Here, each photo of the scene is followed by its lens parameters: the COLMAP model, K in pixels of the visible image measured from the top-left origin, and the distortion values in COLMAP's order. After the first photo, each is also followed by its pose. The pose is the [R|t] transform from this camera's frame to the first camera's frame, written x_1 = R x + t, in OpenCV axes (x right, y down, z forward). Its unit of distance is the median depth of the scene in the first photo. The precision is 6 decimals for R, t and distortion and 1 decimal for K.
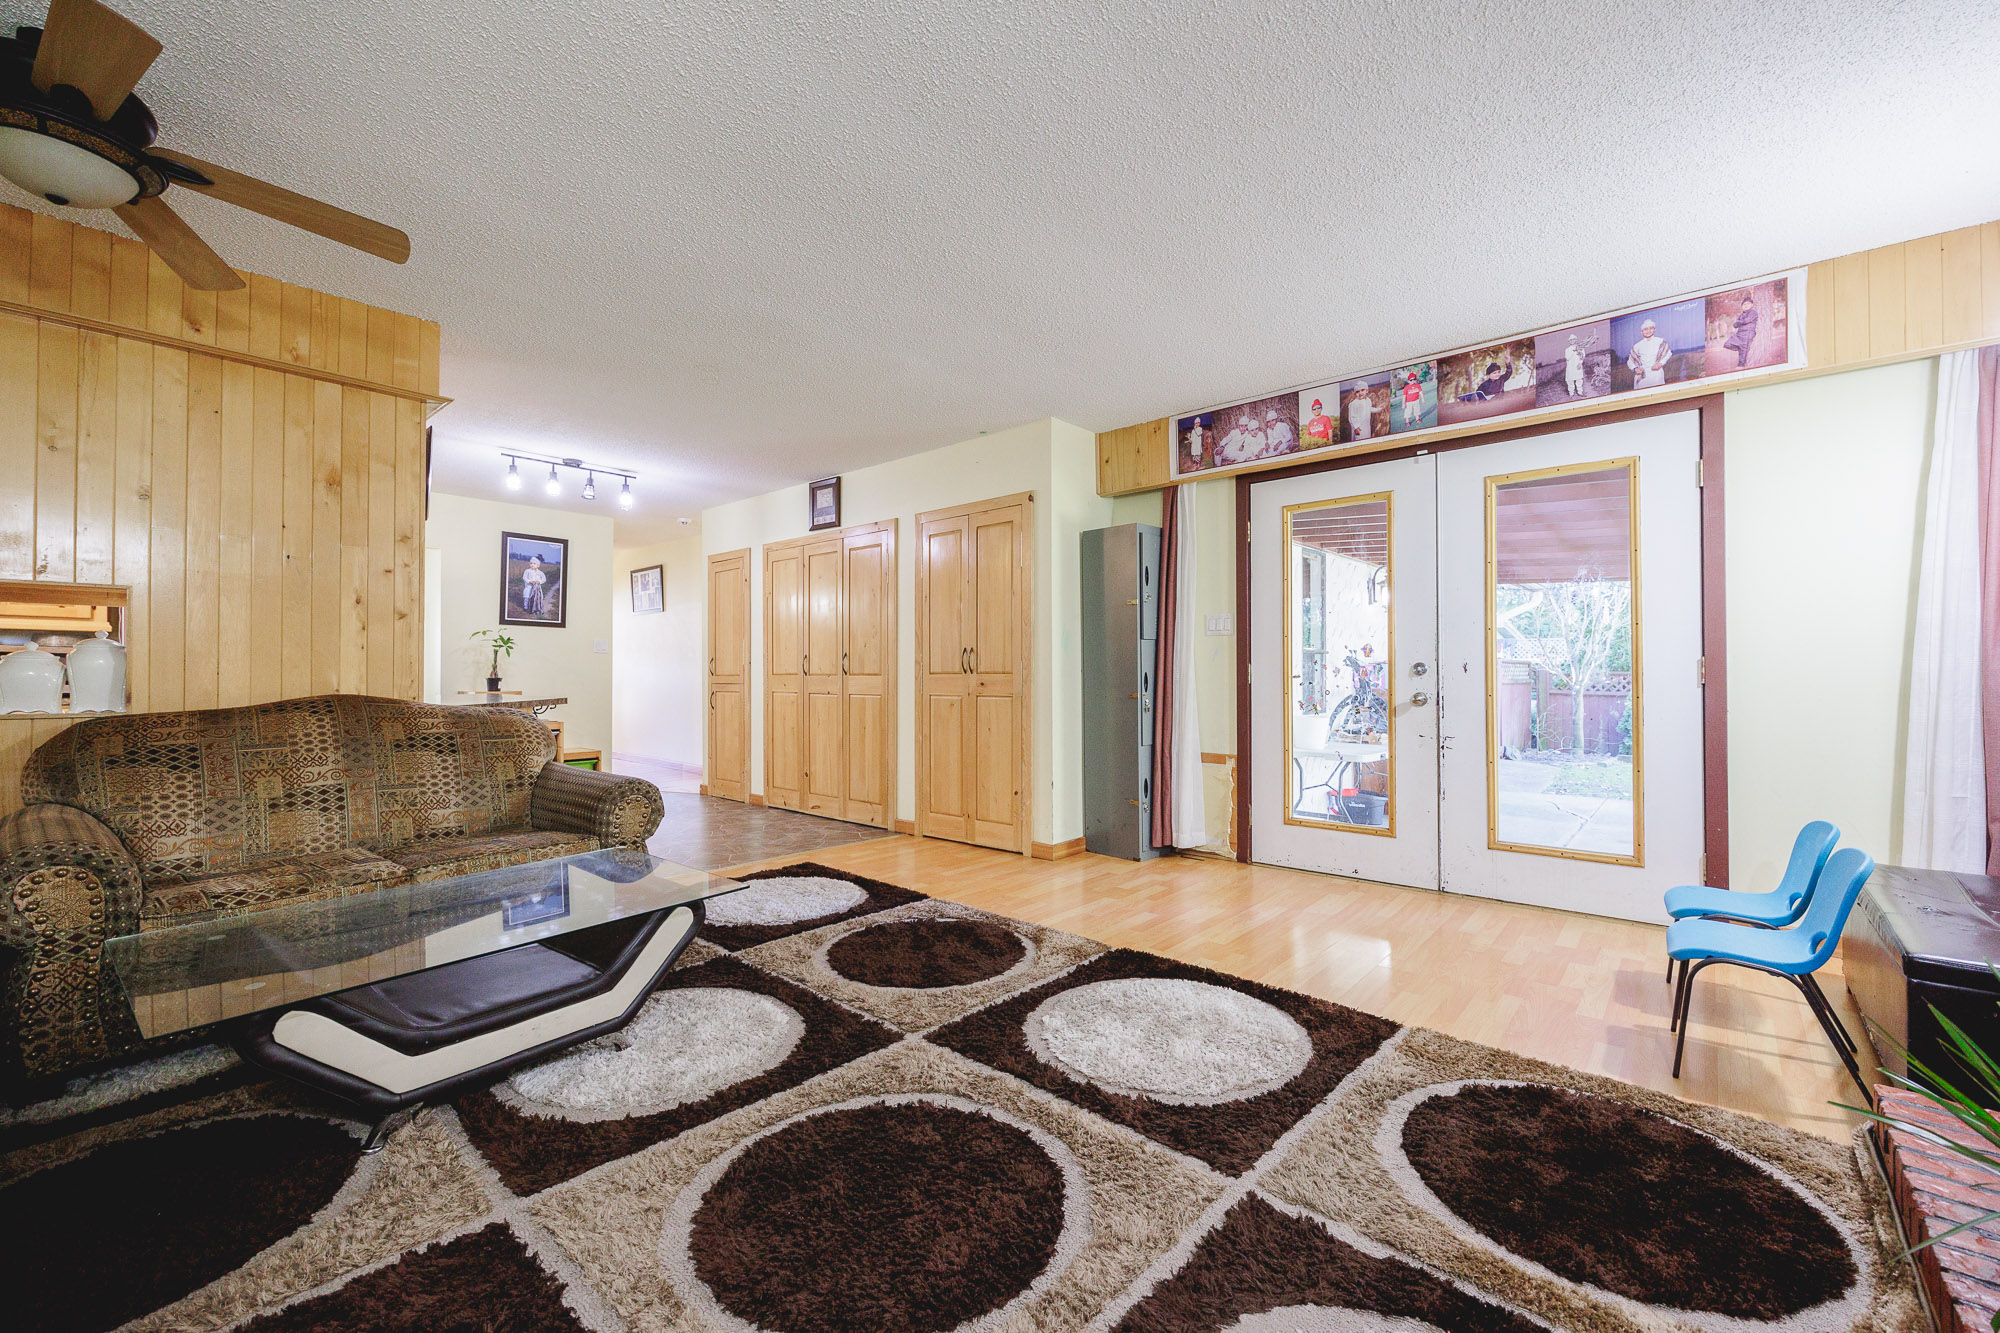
lens RADIAL K [[809.7, 0, 1033.8], [0, 809.7, 673.0], [0, 0, 1]] dist [-0.004848, -0.000178]
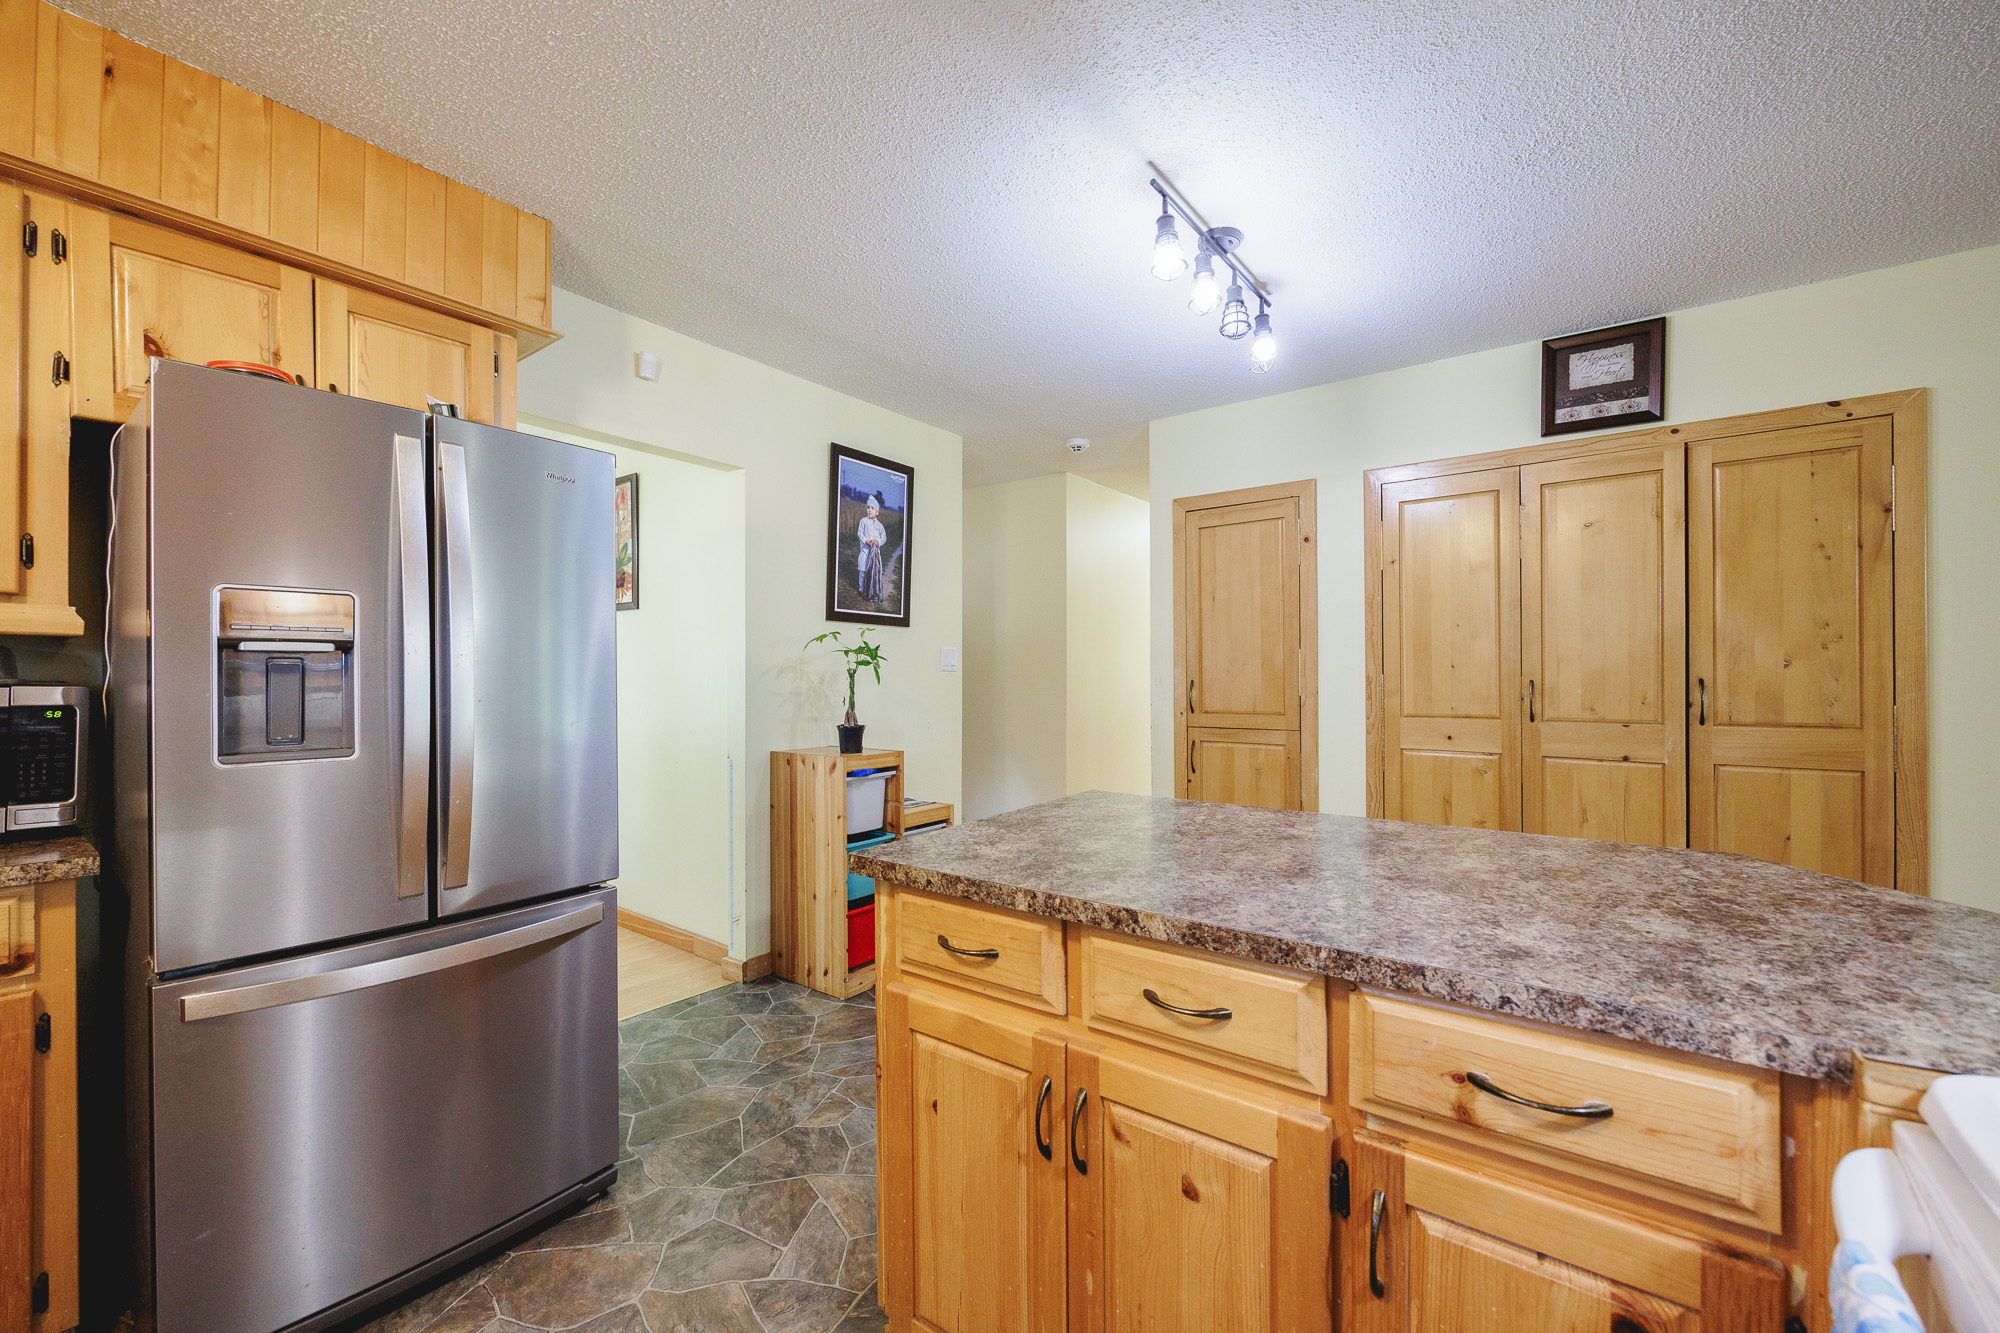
lens RADIAL K [[809.7, 0, 1005.6], [0, 809.7, 668.0], [0, 0, 1]] dist [-0.004848, -0.000178]
pose [[0.998145, -0.000941, 0.060869, -0.993630], [0.001504, 0.999956, -0.009211, -0.041765], [-0.060857, 0.009285, 0.998103, 0.808650]]
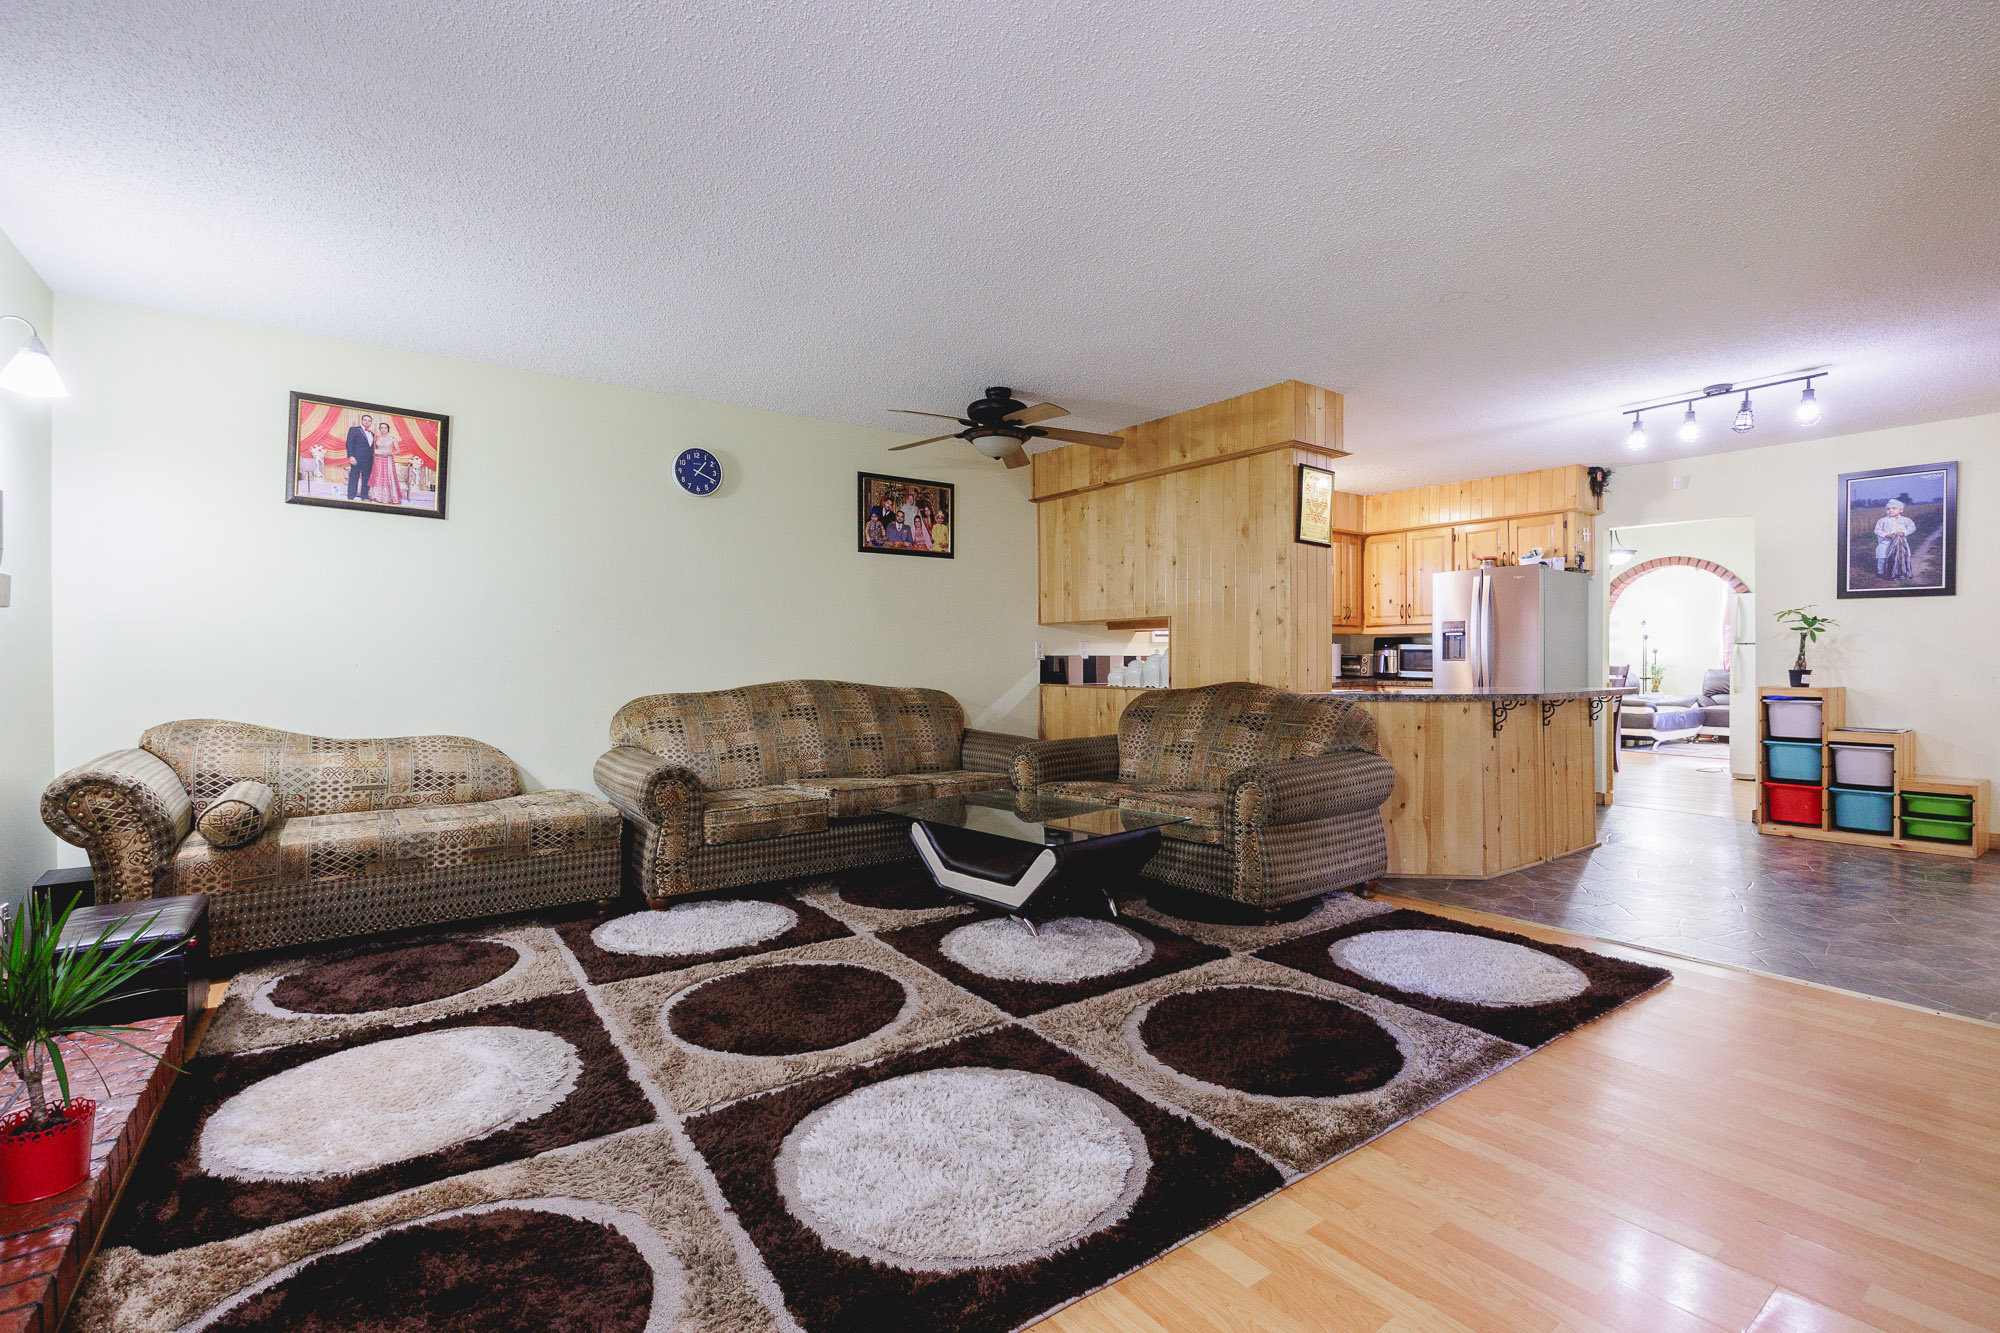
lens RADIAL K [[900.8, 0, 974.1], [0, 900.8, 663.9], [0, 0, 1]] dist [-0.013298, 0.000628]
pose [[-0.255413, 0.003576, -0.966826, 0.590462], [0.002854, 0.999992, 0.002944, -0.007848], [0.966828, -0.002007, -0.255421, 0.747534]]
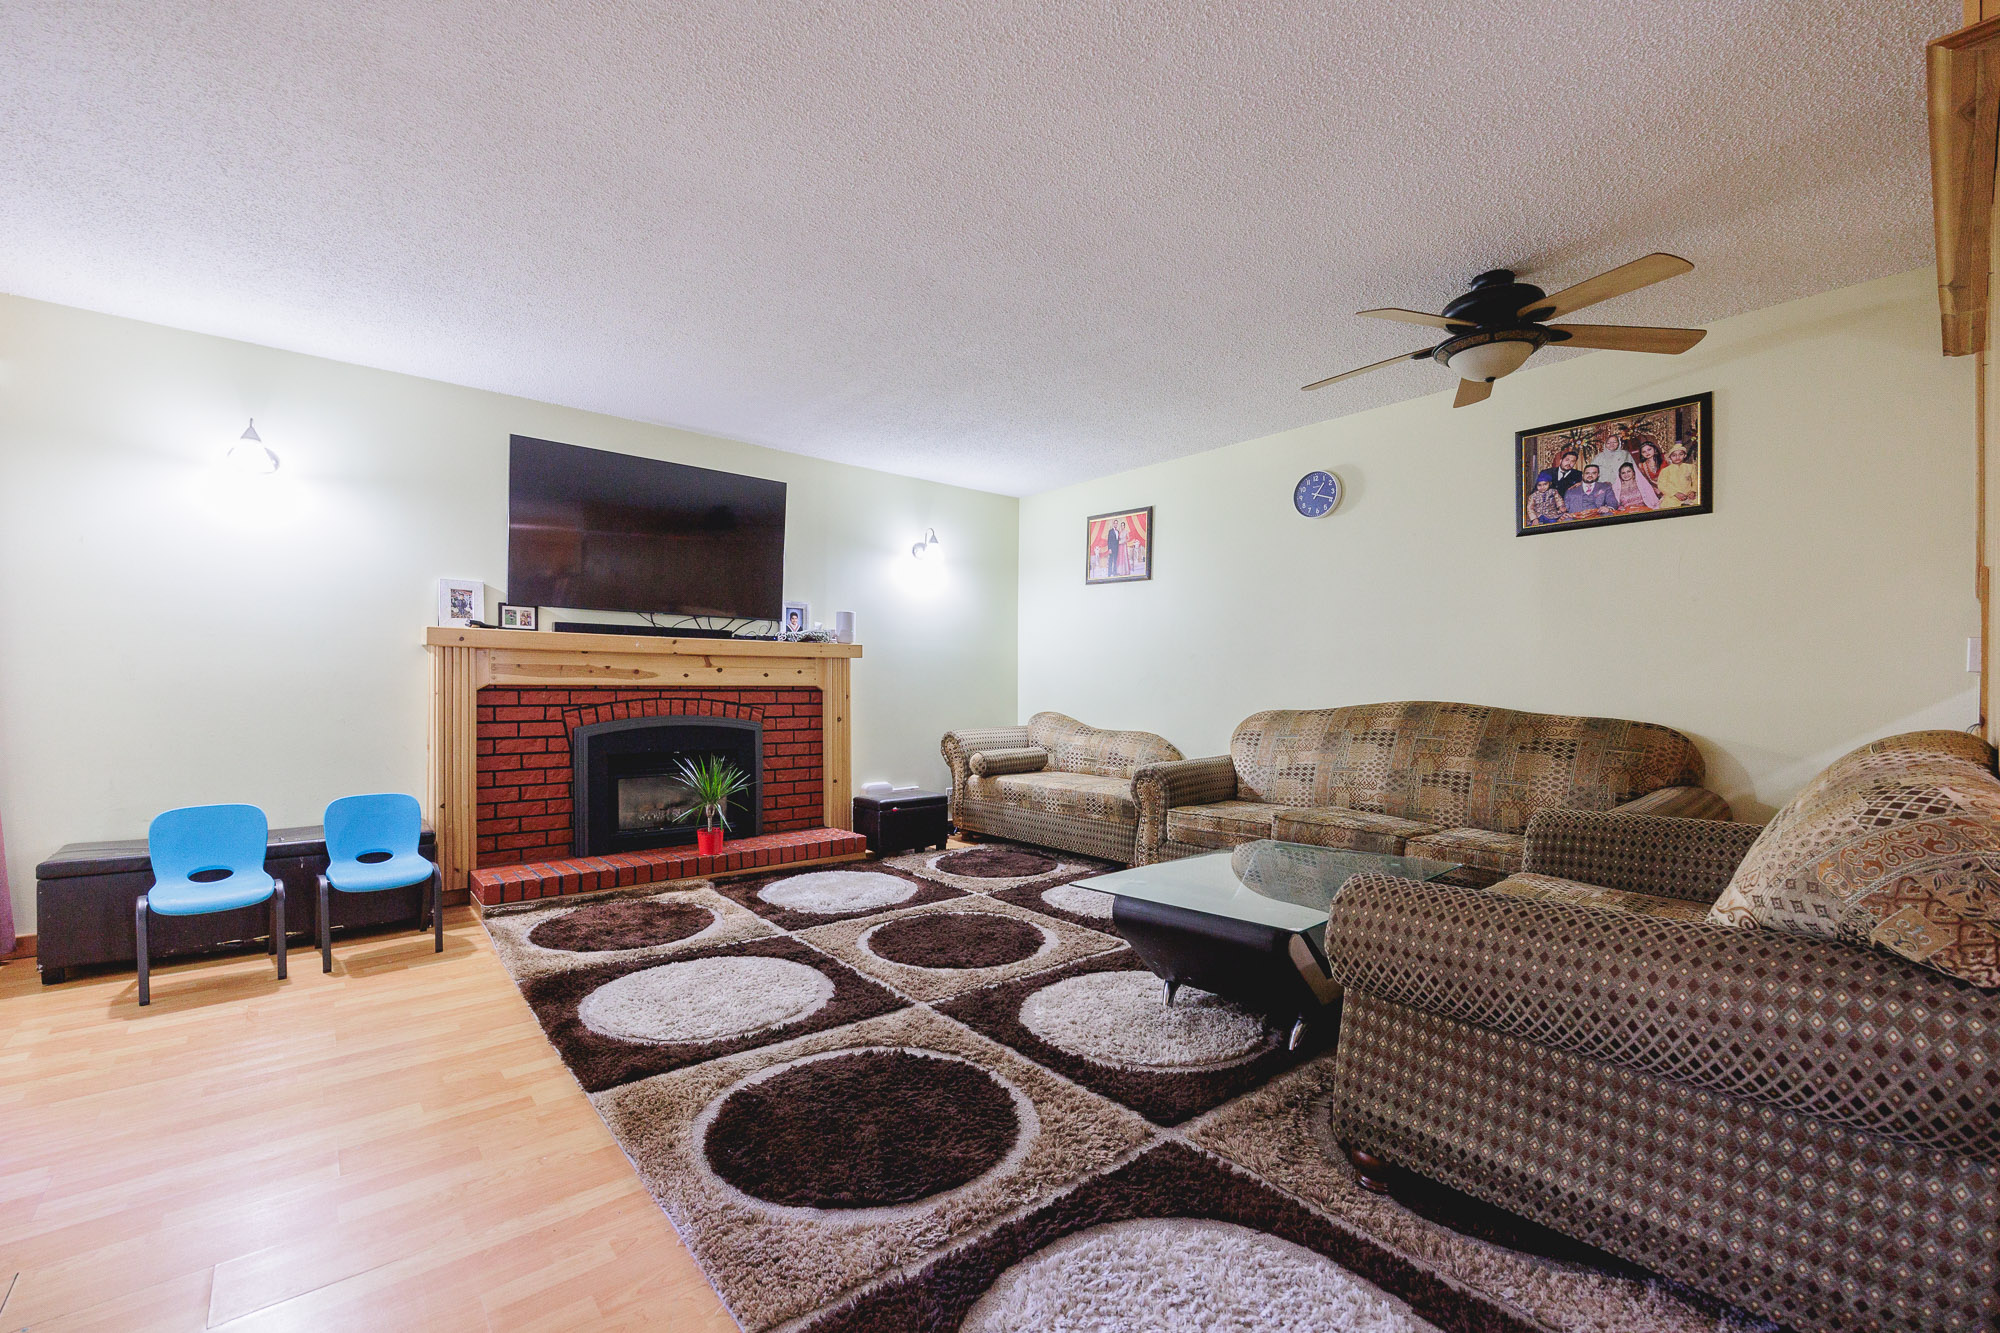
lens RADIAL K [[809.7, 0, 998.7], [0, 809.7, 693.6], [0, 0, 1]] dist [-0.004848, -0.000178]
pose [[-0.986852, -0.003414, 0.161588, -0.264428], [-0.001830, 0.999949, 0.009950, -0.000660], [-0.161613, 0.009523, -0.986808, 1.265436]]
